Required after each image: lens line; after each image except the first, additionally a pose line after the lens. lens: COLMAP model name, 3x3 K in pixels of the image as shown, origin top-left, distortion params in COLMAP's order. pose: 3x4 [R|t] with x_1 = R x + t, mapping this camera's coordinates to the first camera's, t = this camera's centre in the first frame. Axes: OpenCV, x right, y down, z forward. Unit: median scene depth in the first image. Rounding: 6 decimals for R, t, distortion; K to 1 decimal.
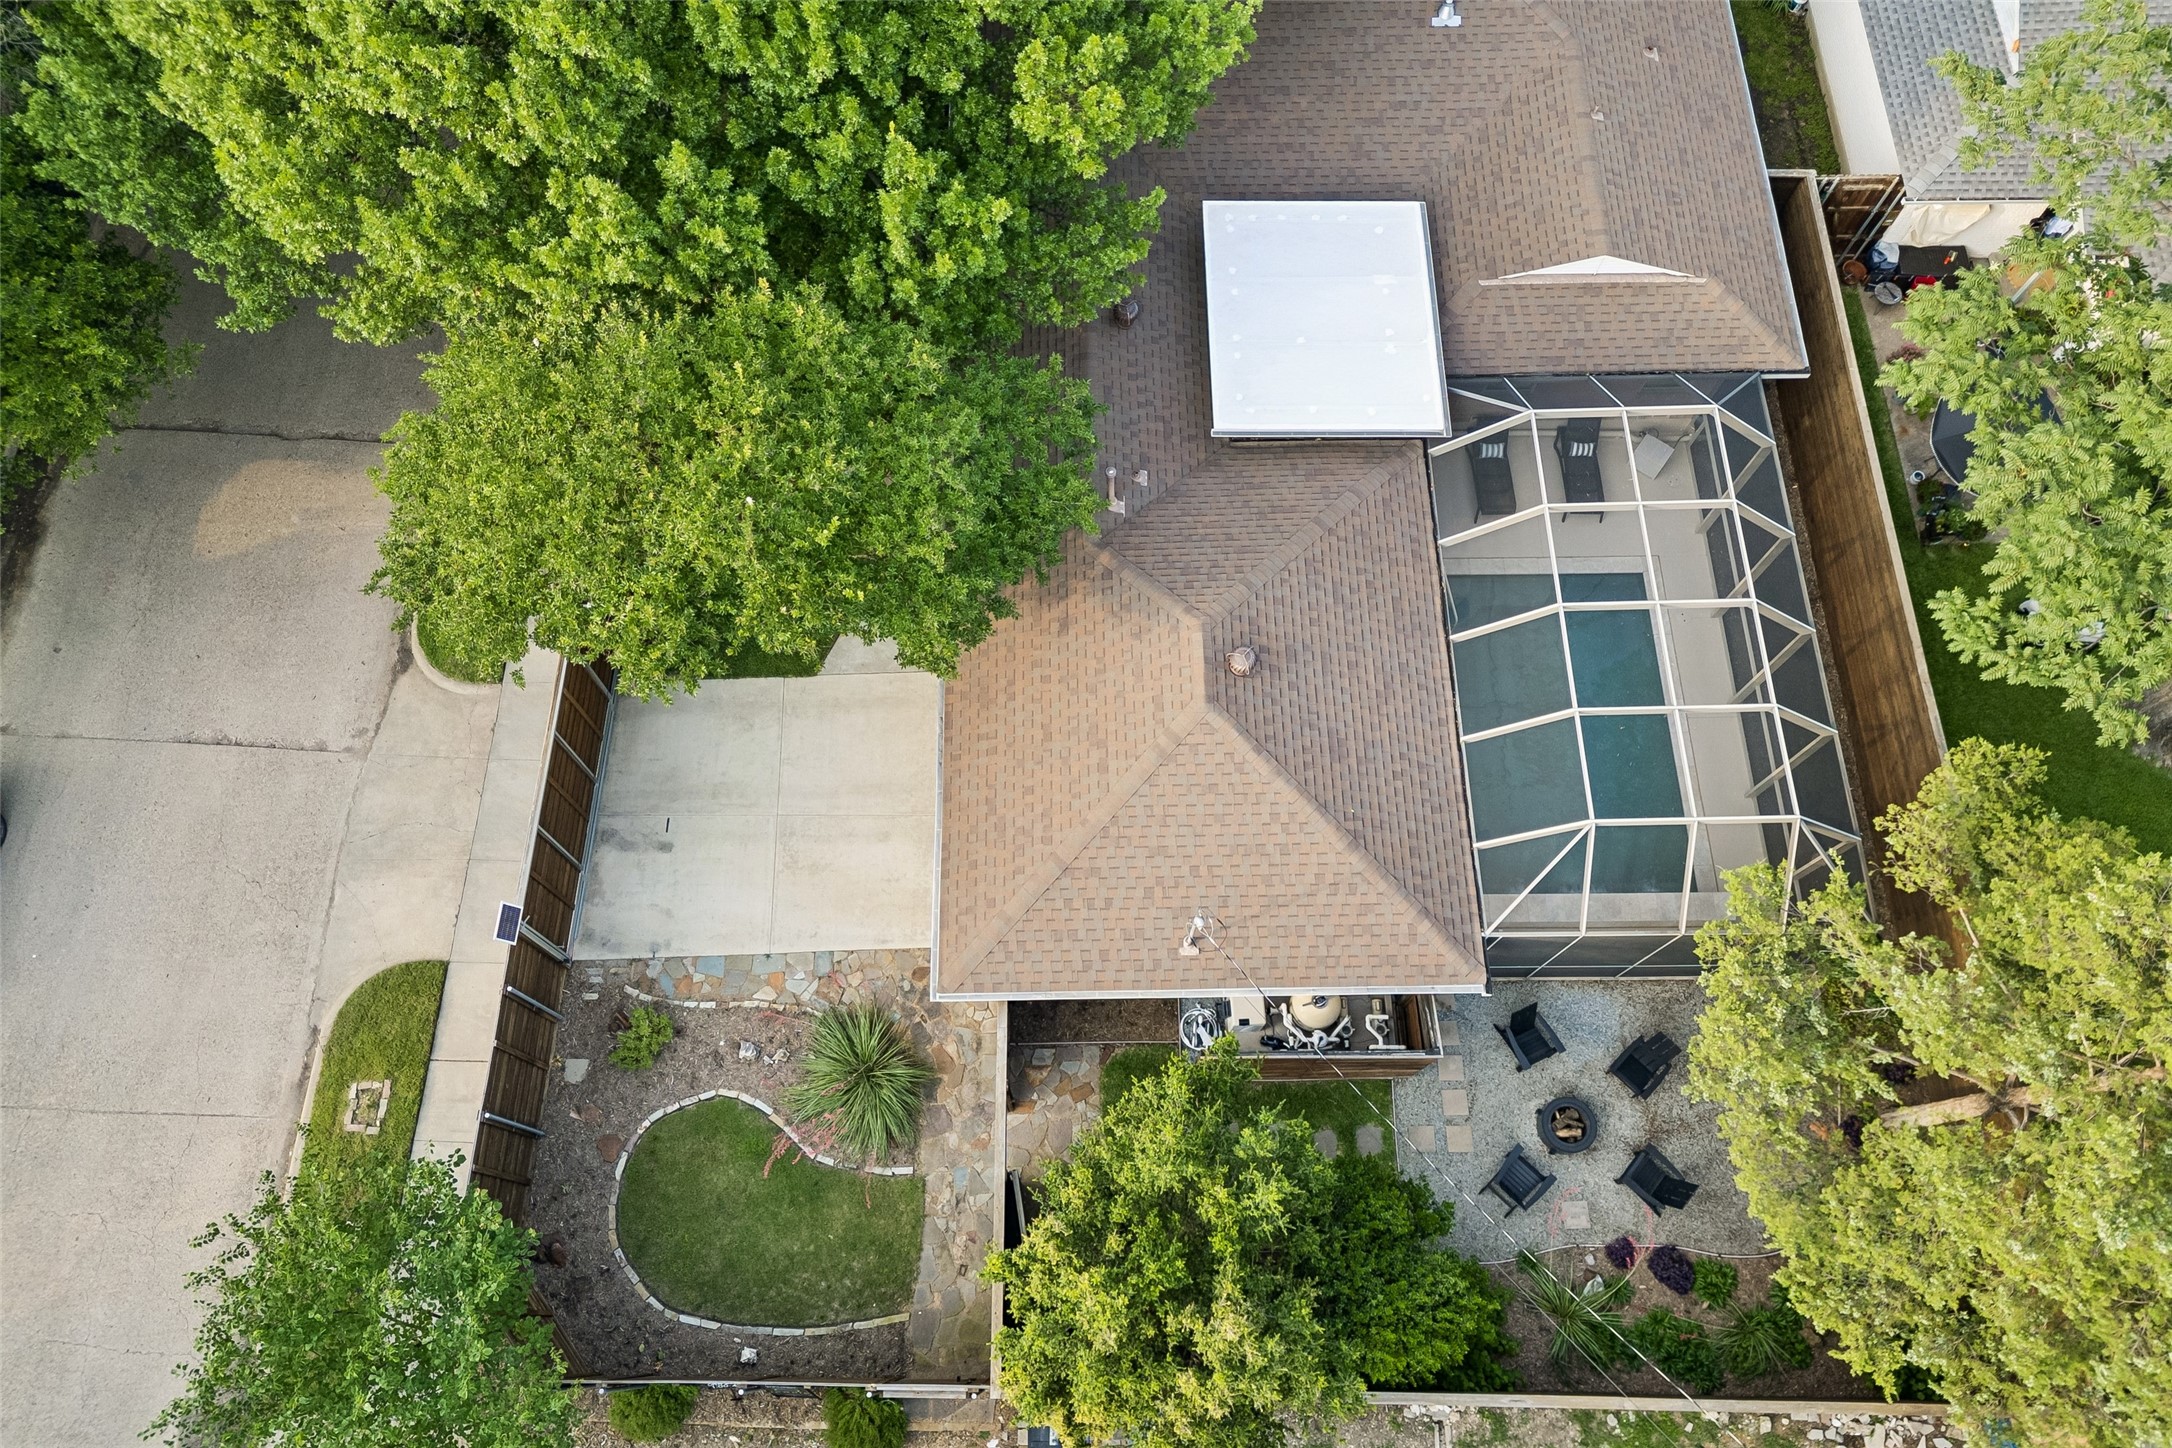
lens RADIAL K [[1544.1, 0, 1081.3], [0, 1544.1, 720.8], [0, 0, 1]] dist [0.077999, -0.074842]
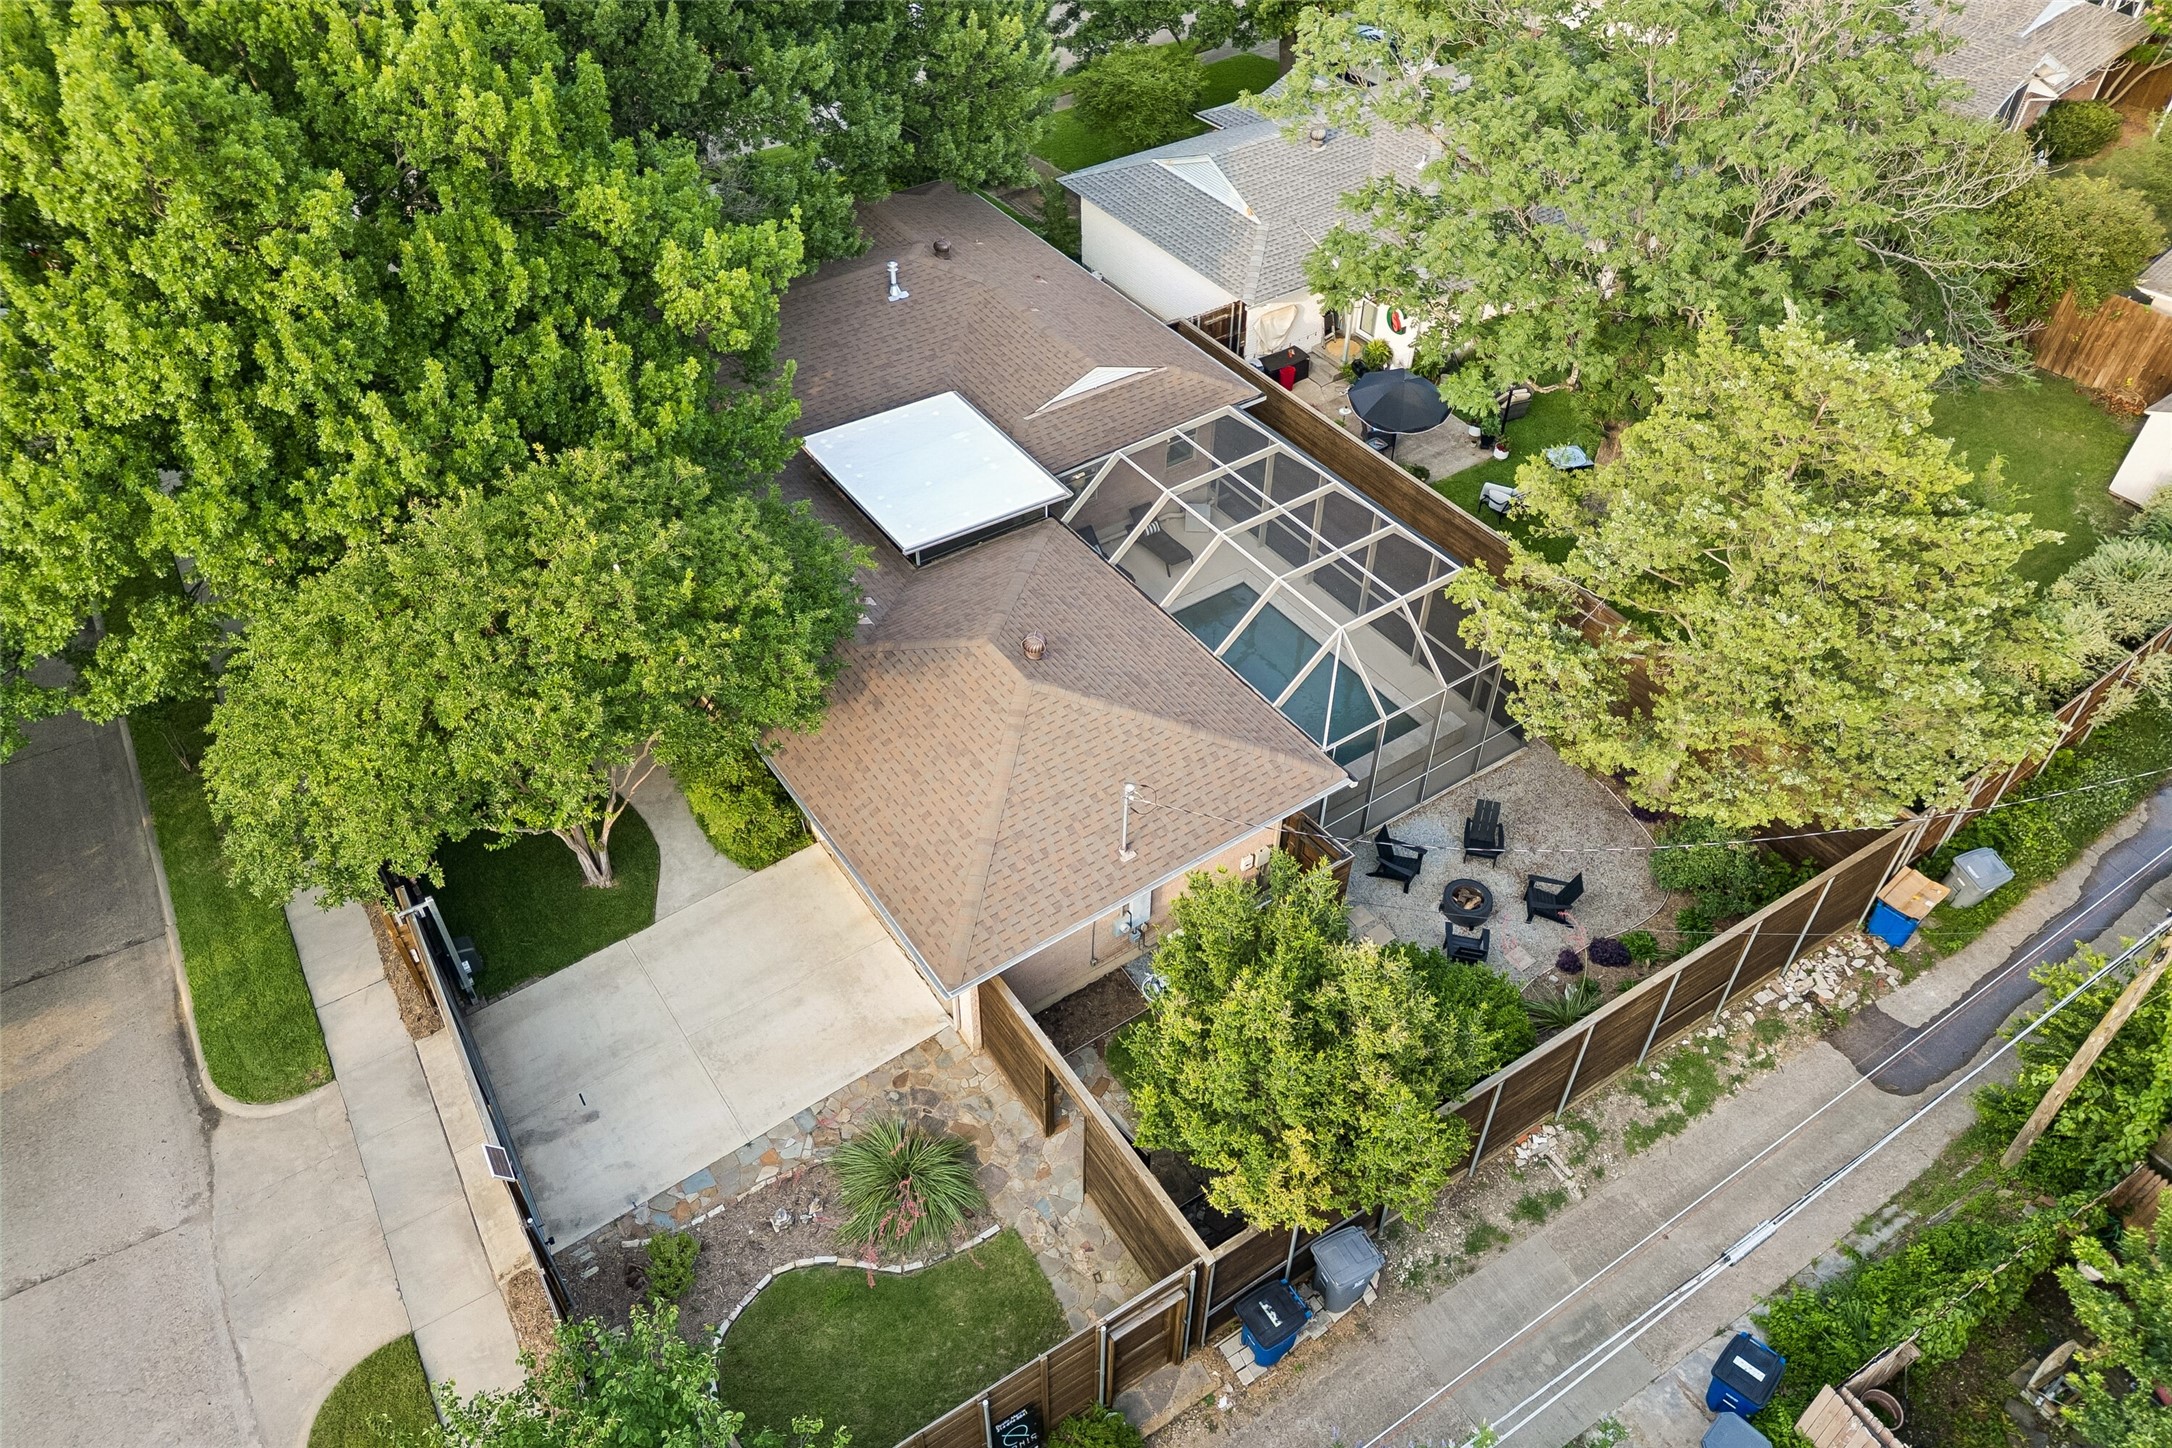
lens RADIAL K [[1544.1, 0, 1081.3], [0, 1544.1, 720.8], [0, 0, 1]] dist [0.077999, -0.074842]
pose [[0.835386, -0.379373, 0.397752, -0.325636], [0.511486, 0.801507, -0.309787, 0.357379], [-0.201276, 0.462236, 0.863612, 0.011022]]
